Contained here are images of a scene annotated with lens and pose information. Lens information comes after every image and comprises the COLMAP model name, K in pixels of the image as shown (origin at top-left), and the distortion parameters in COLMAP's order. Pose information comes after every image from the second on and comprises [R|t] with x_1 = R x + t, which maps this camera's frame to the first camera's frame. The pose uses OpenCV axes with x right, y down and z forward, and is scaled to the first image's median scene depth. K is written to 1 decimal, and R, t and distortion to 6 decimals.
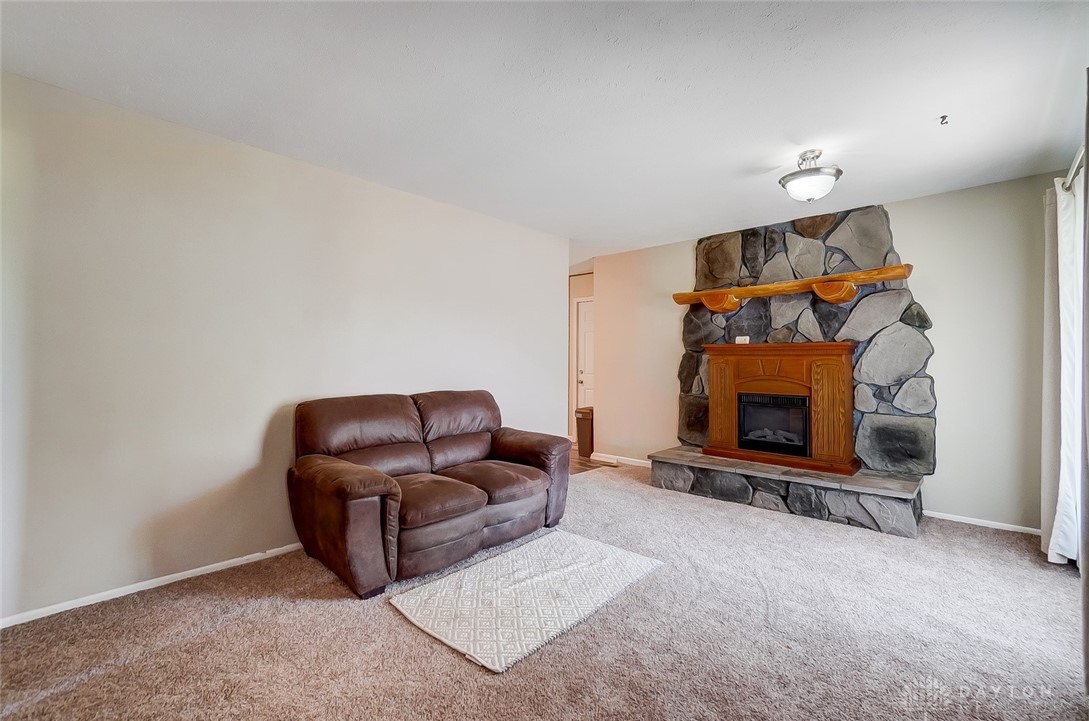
lens RADIAL K [[477.6, 0, 540.8], [0, 477.6, 360.4], [0, 0, 1]] dist [0.001241, 0.000548]
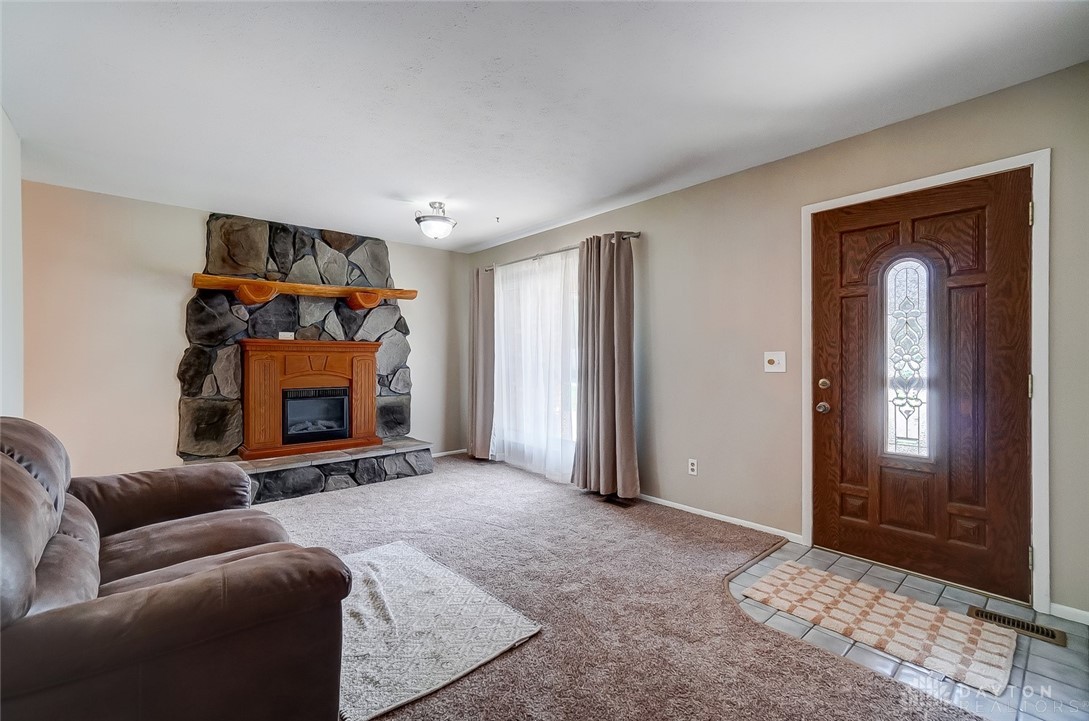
lens RADIAL K [[462.4, 0, 541.5], [0, 462.4, 378.5], [0, 0, 1]] dist [-0.000674, 0.000016]
pose [[0.116830, -0.045473, 0.992110, -0.487954], [0.002659, 0.998962, 0.045474, 0.003791], [-0.993148, -0.002674, 0.116830, 0.370200]]
